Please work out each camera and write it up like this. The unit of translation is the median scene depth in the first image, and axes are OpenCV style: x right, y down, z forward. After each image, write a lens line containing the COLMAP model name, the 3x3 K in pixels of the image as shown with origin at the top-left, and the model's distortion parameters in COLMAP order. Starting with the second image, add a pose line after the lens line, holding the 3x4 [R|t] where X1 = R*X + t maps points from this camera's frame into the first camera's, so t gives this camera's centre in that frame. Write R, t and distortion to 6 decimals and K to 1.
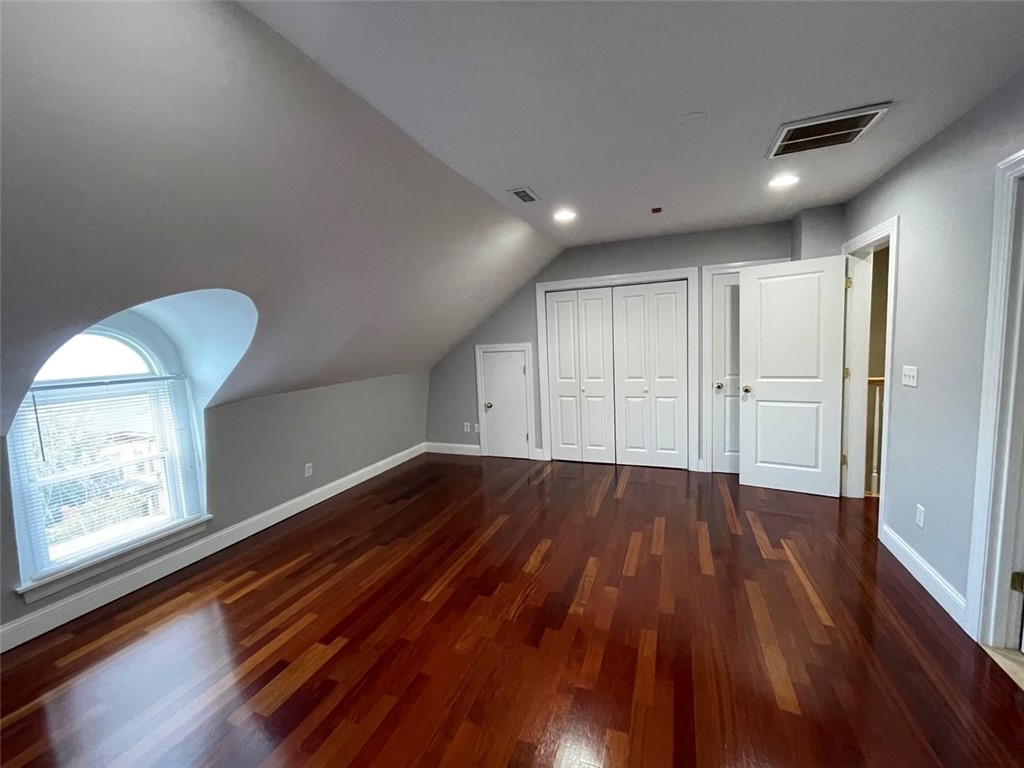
lens RADIAL K [[418.4, 0, 511.2], [0, 418.4, 382.9], [0, 0, 1]] dist [0.000297, 0.000837]
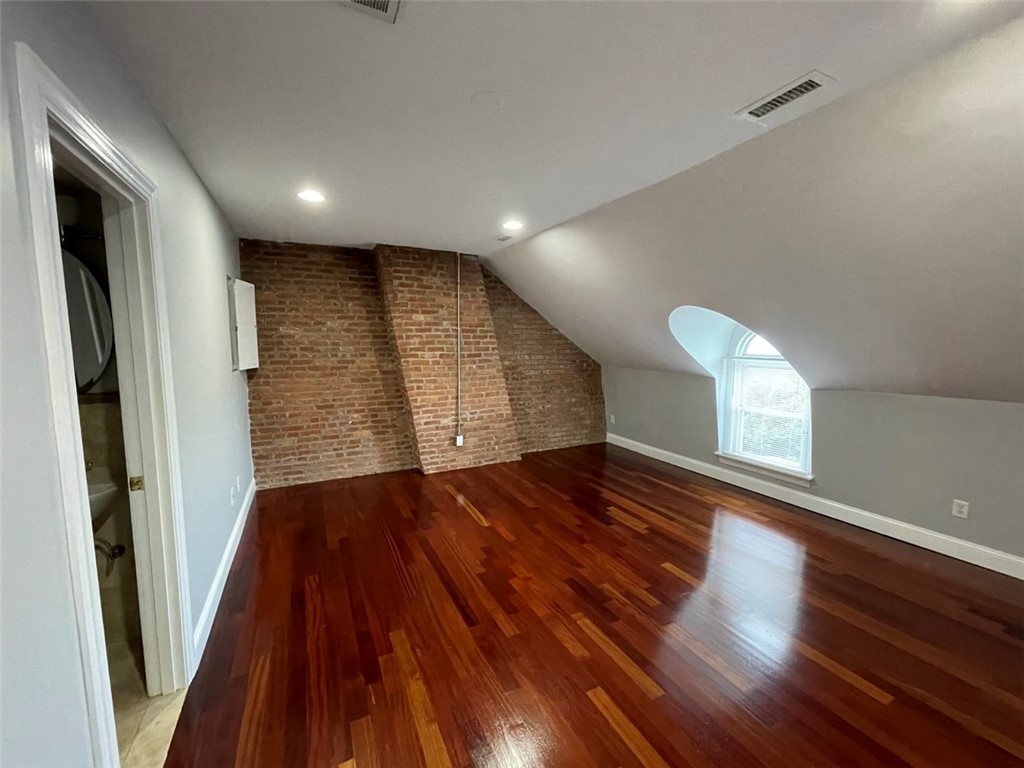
lens RADIAL K [[418.4, 0, 511.2], [0, 418.4, 382.9], [0, 0, 1]] dist [0.000297, 0.000837]
pose [[-0.668958, 0.118018, -0.733871, 0.892331], [-0.042791, 0.979563, 0.196535, -0.193066], [0.742067, 0.162877, -0.650236, 1.366481]]
